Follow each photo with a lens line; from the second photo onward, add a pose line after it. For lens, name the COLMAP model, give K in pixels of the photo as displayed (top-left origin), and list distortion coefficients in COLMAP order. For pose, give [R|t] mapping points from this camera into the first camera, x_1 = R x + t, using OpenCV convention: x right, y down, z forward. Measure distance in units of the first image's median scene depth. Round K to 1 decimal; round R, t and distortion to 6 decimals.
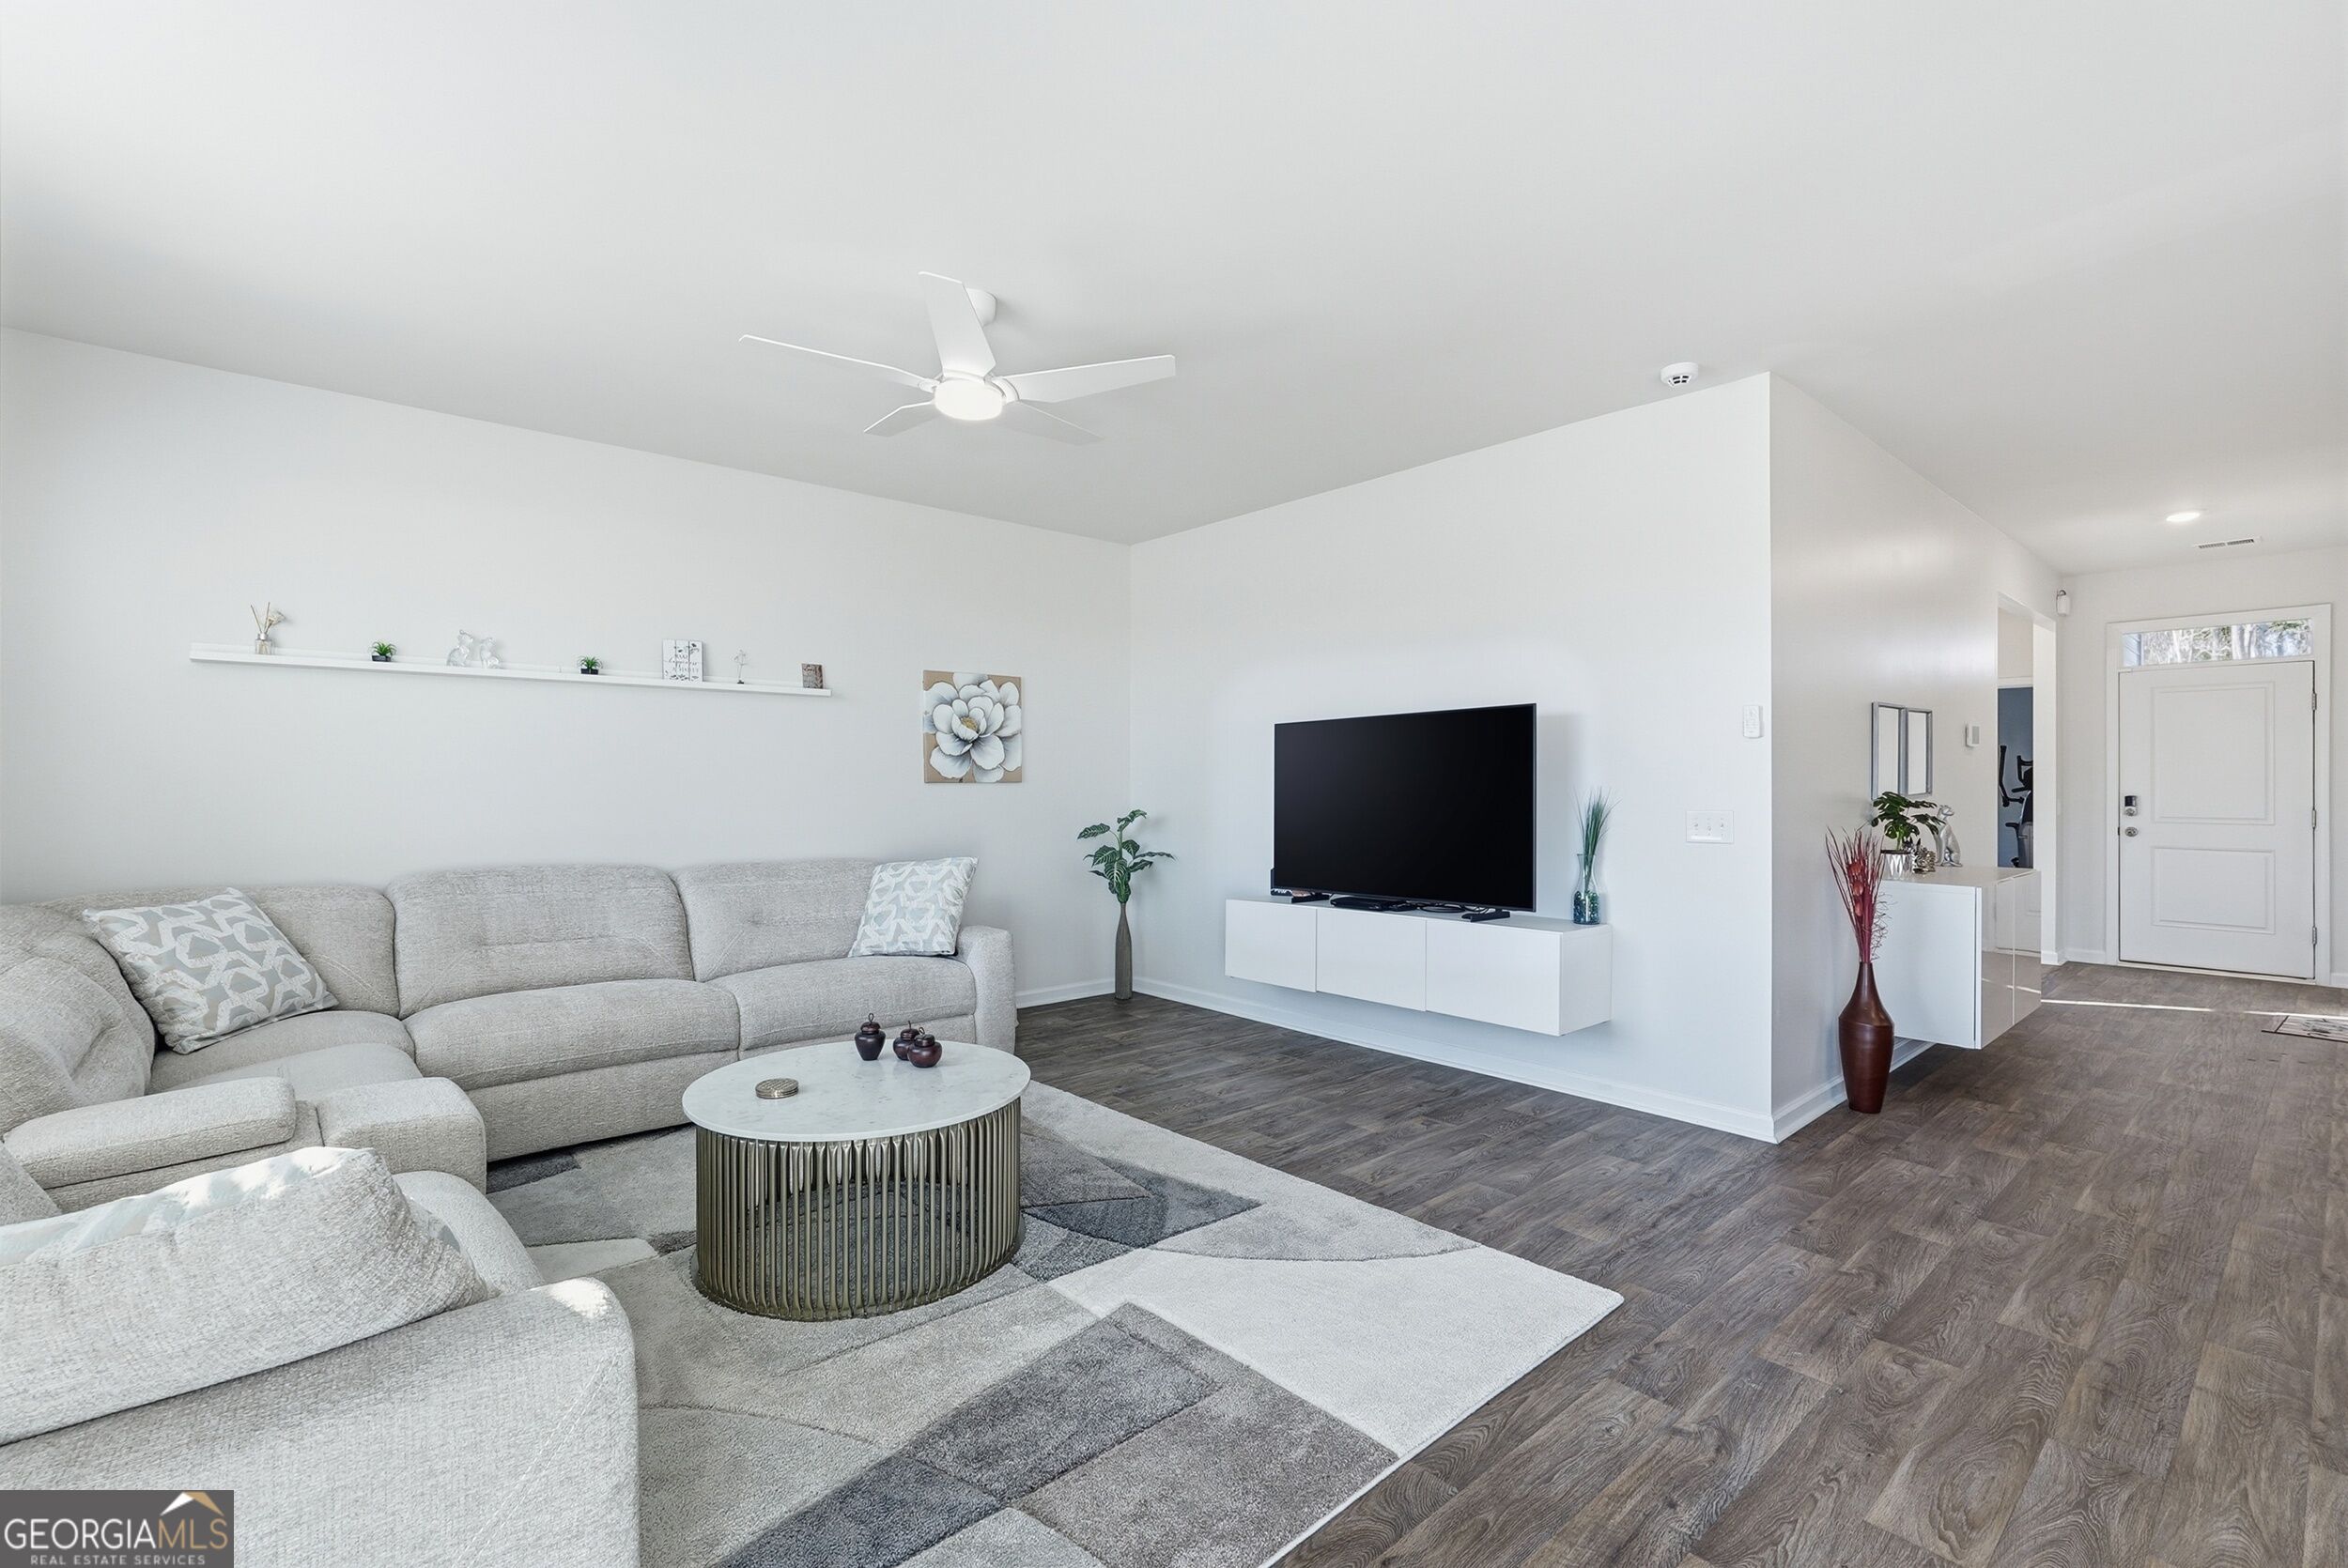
lens RADIAL K [[1036.1, 0, 1176.8], [0, 1036.1, 781.1], [0, 0, 1]] dist [-0.008606, 0.001145]
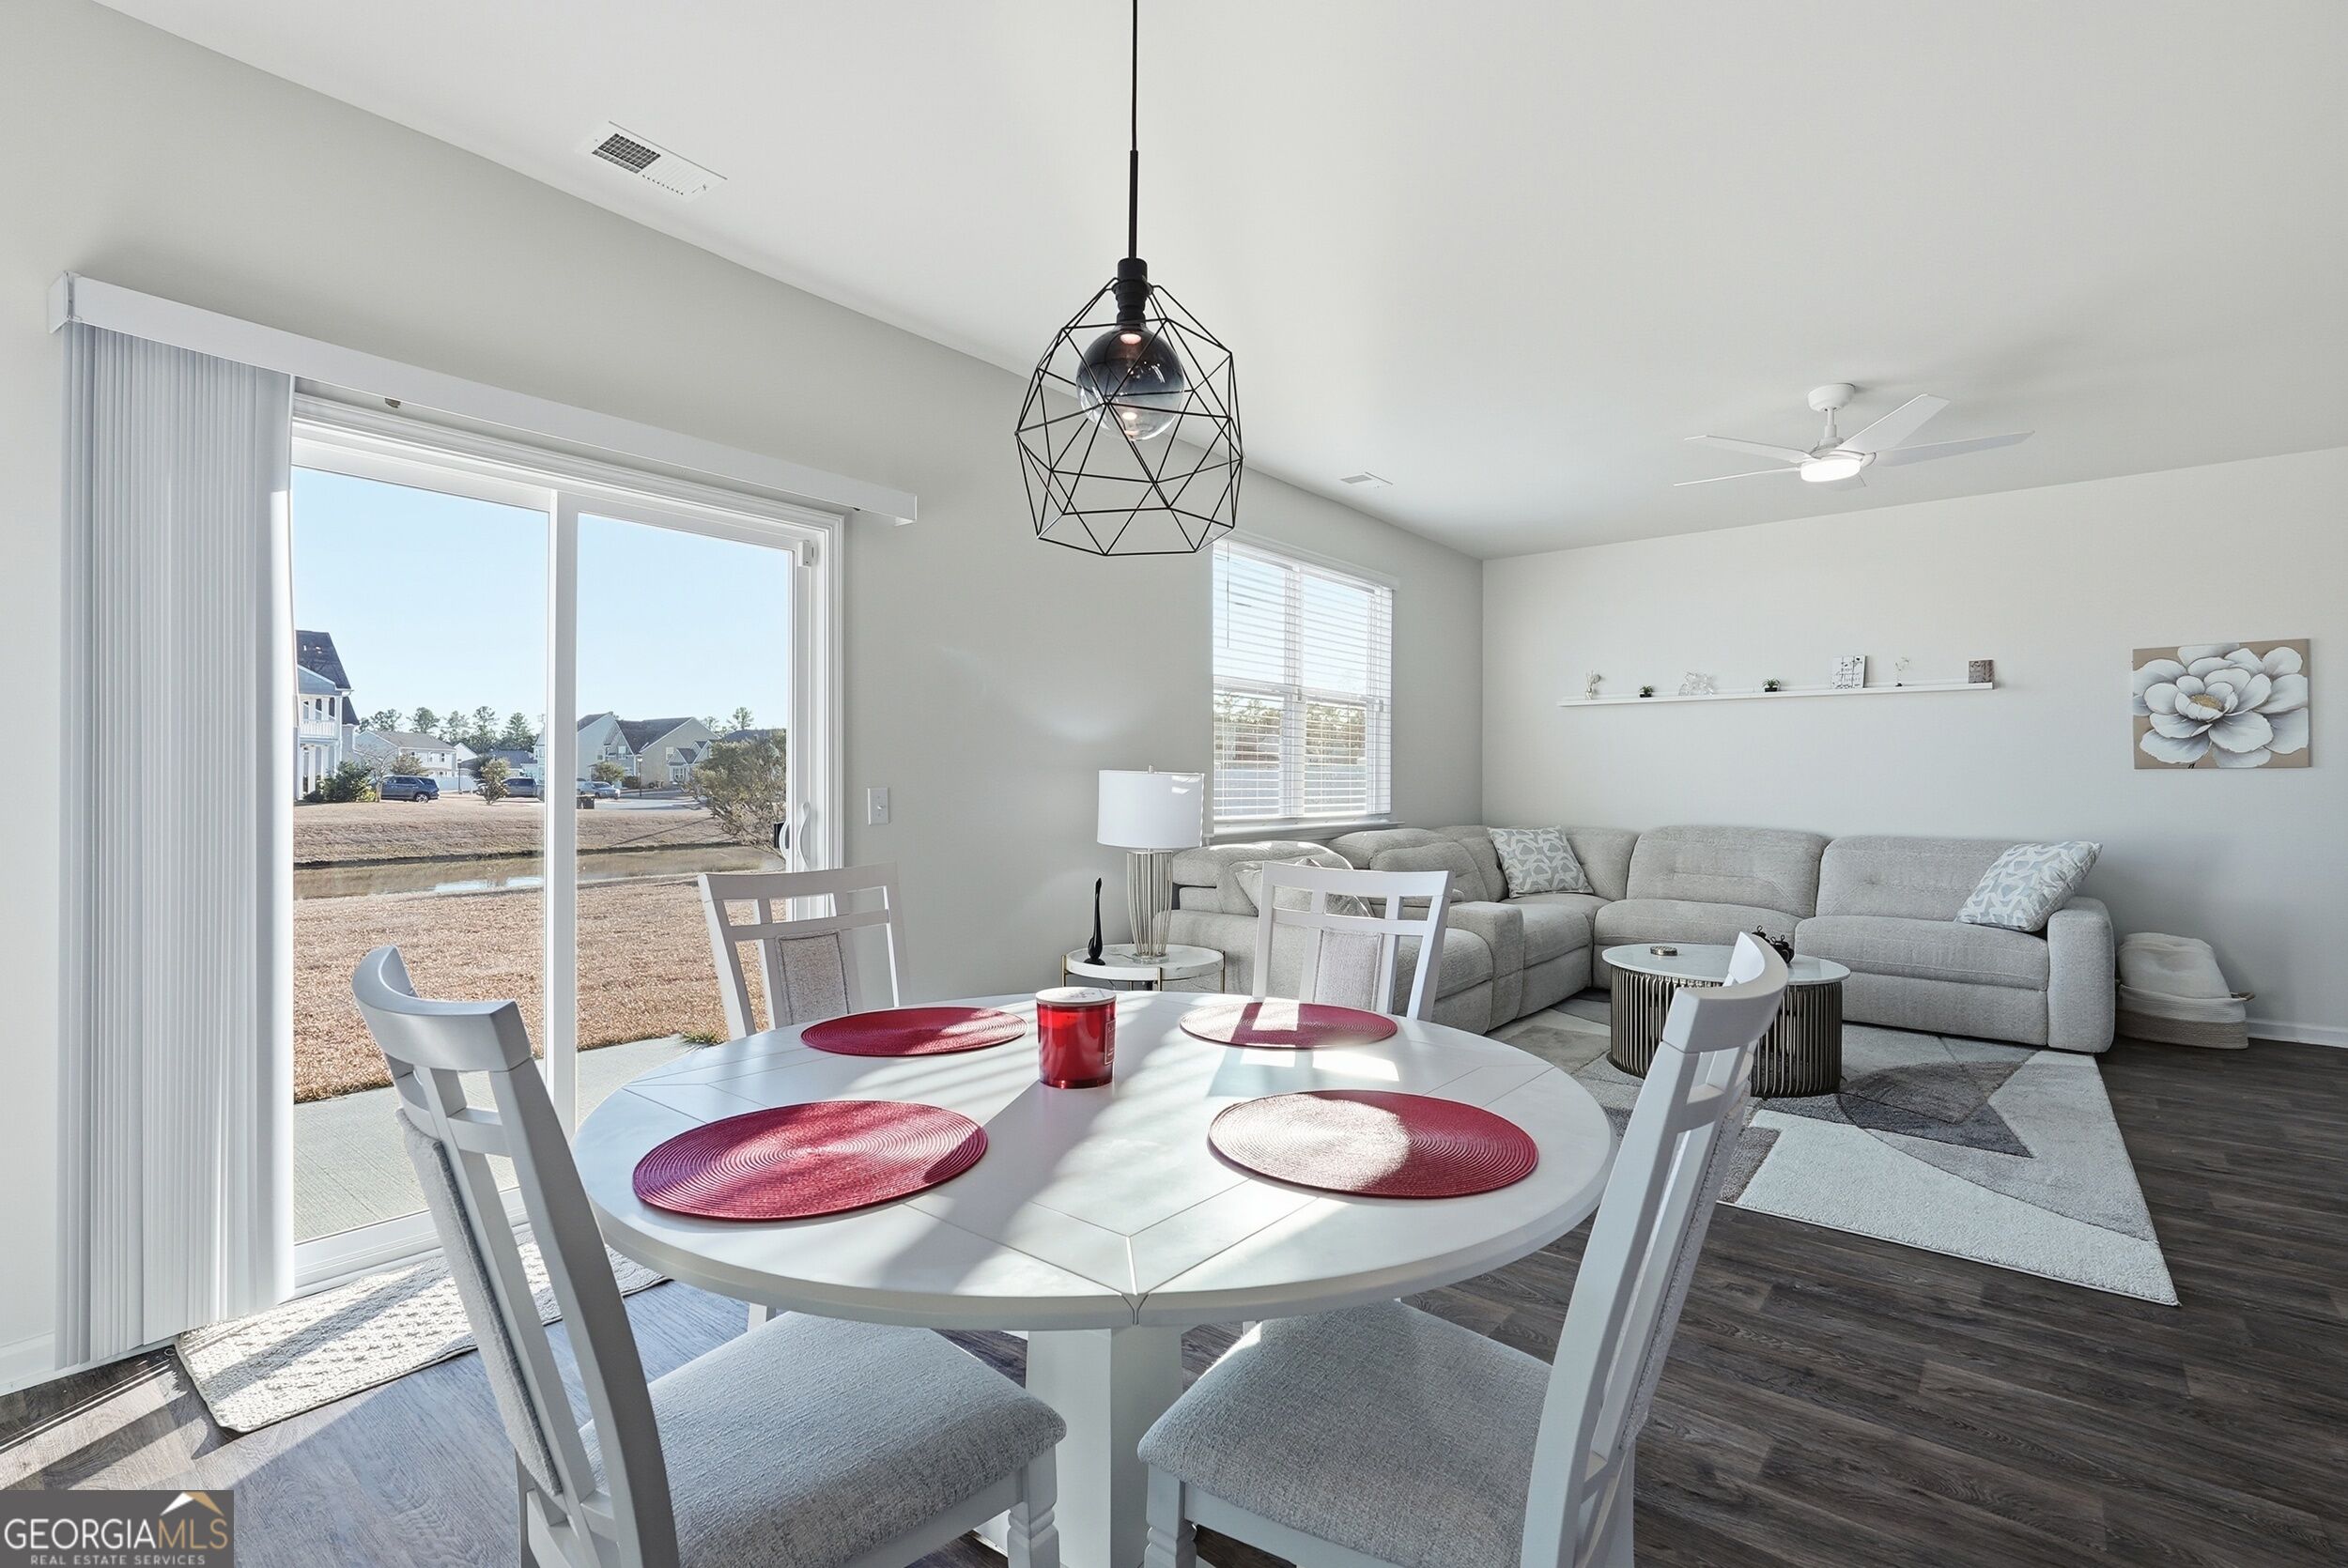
lens RADIAL K [[1049.4, 0, 1177.6], [0, 1049.4, 774.4], [0, 0, 1]] dist [0.002832, 0.001244]
pose [[0.174008, -0.006860, -0.984720, 0.627359], [-0.002252, 0.999970, -0.007365, 0.018120], [0.984742, 0.003499, 0.173987, -0.025547]]
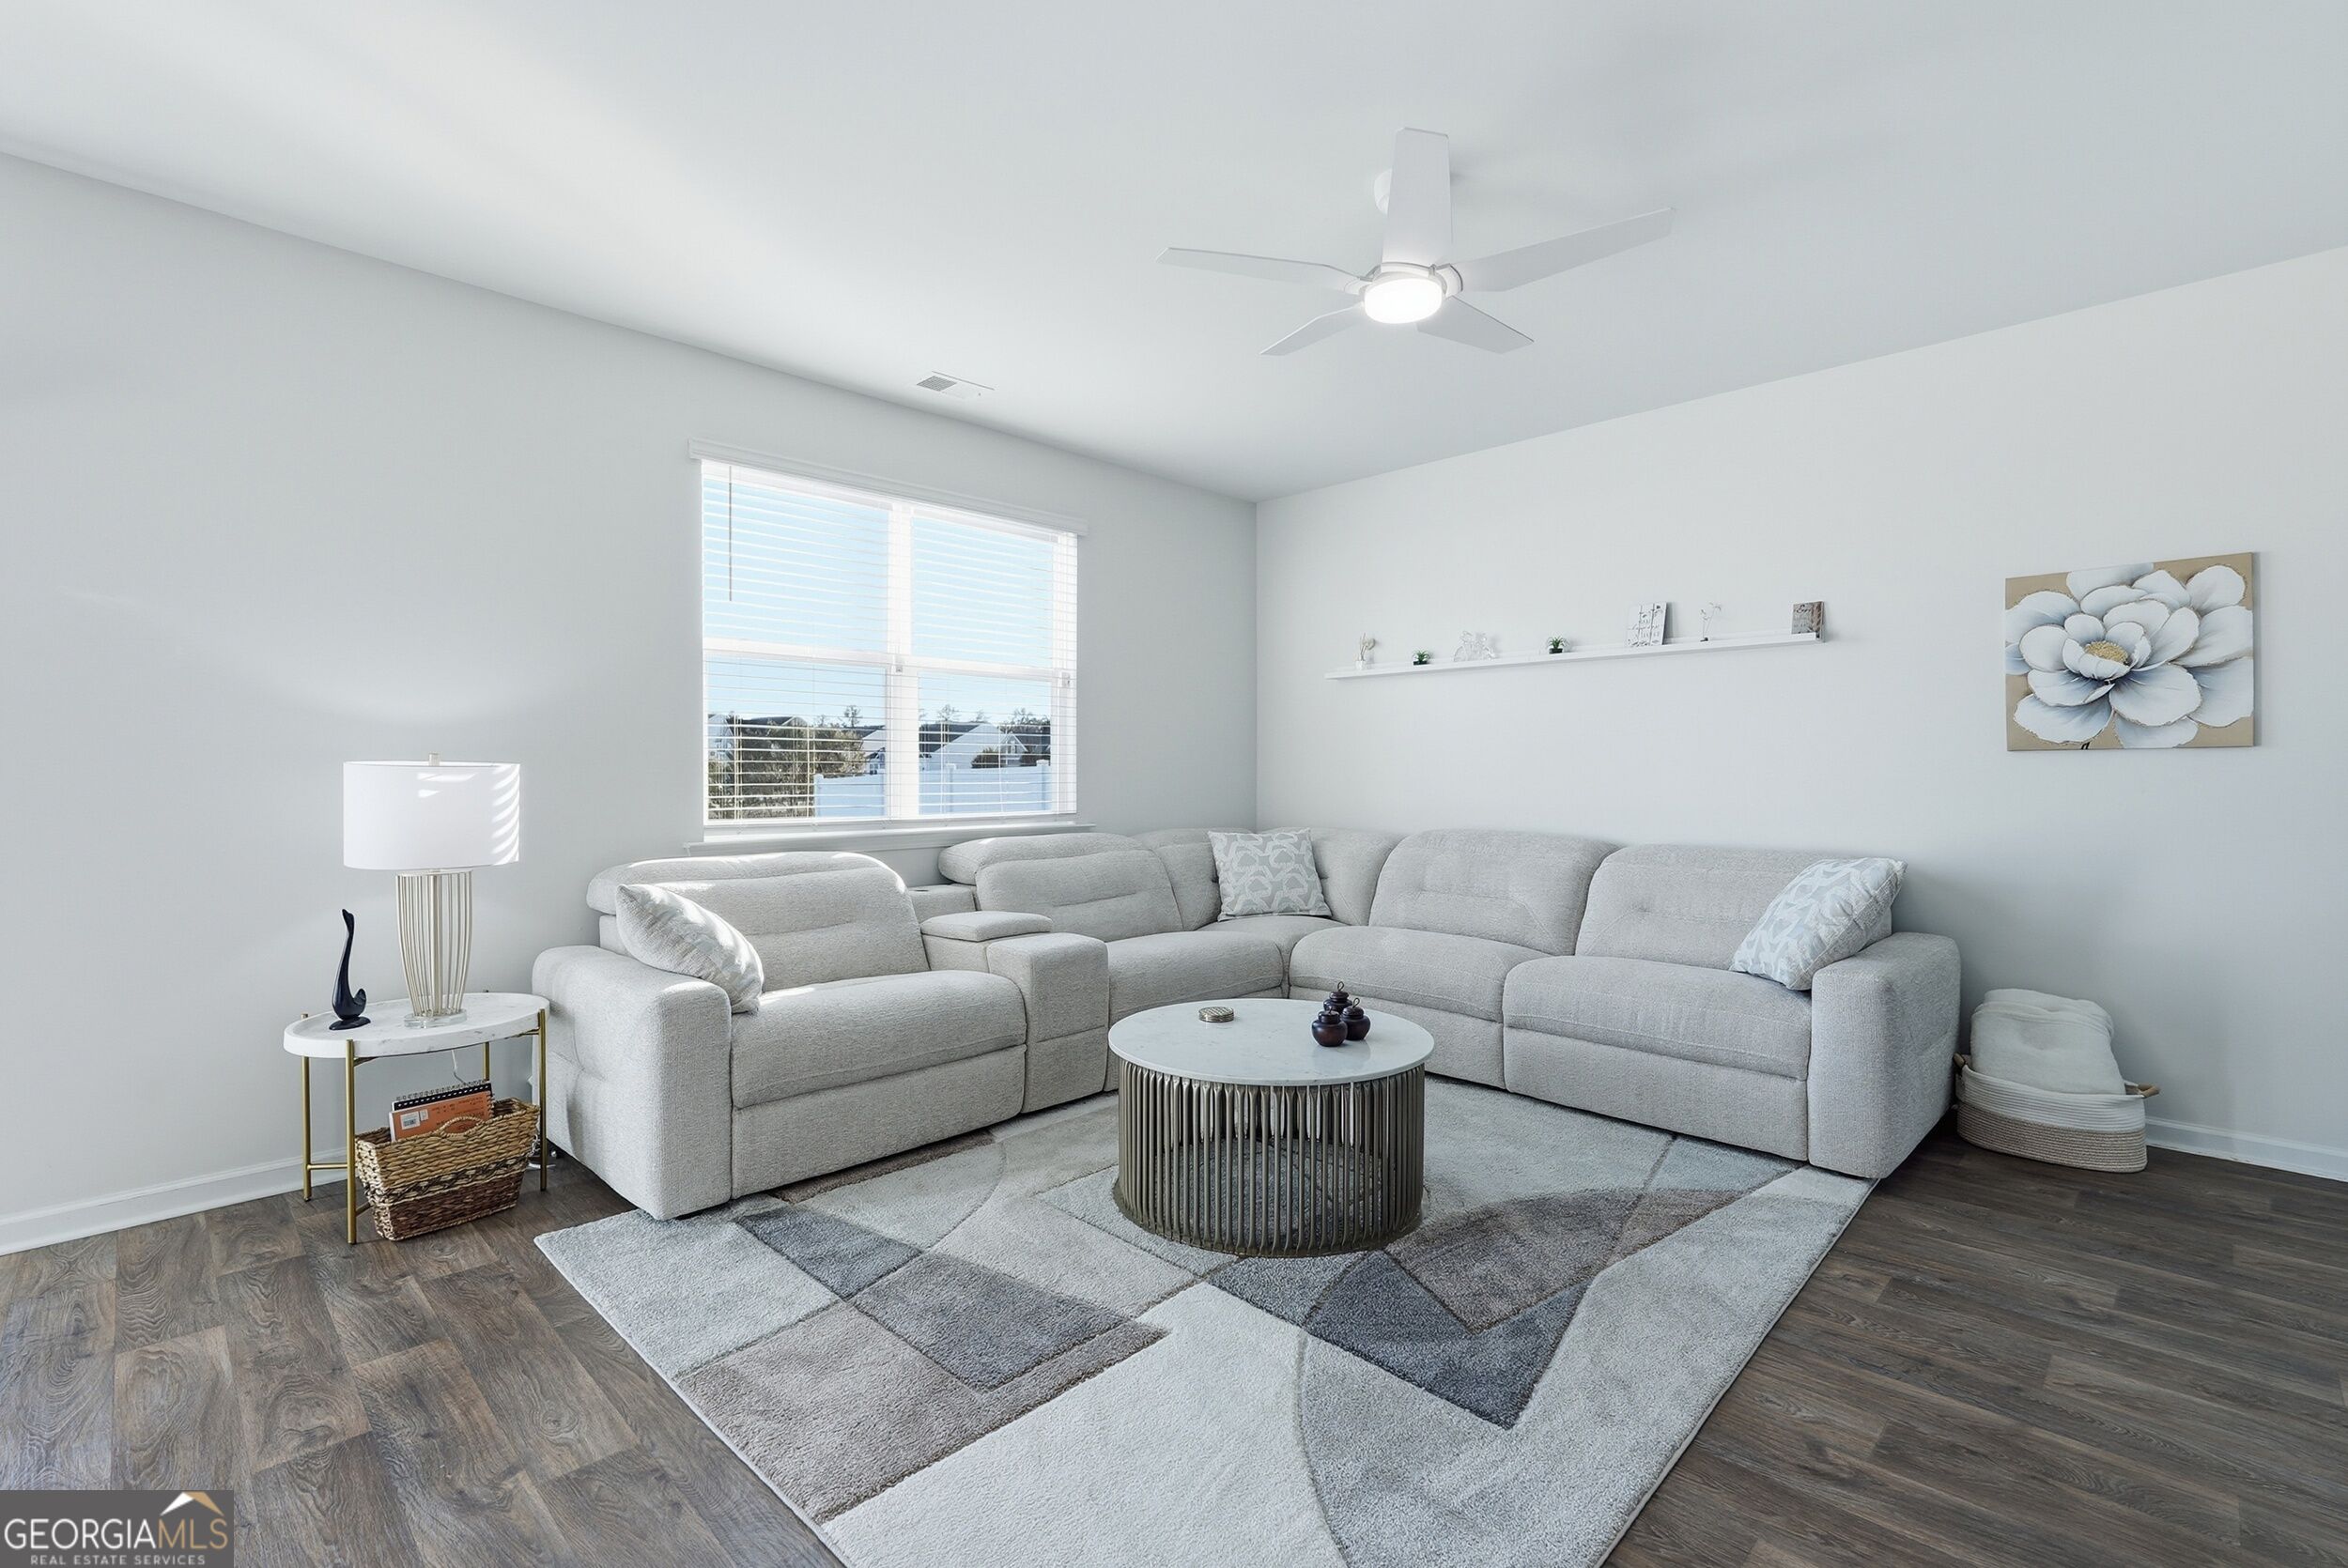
lens RADIAL K [[1036.1, 0, 1156.0], [0, 1036.1, 779.1], [0, 0, 1]] dist [-0.008606, 0.001145]
pose [[0.070284, 0.003168, -0.997522, 0.421838], [0.001993, 0.999993, 0.003316, 0.018647], [0.997525, -0.002221, 0.070277, 0.479055]]
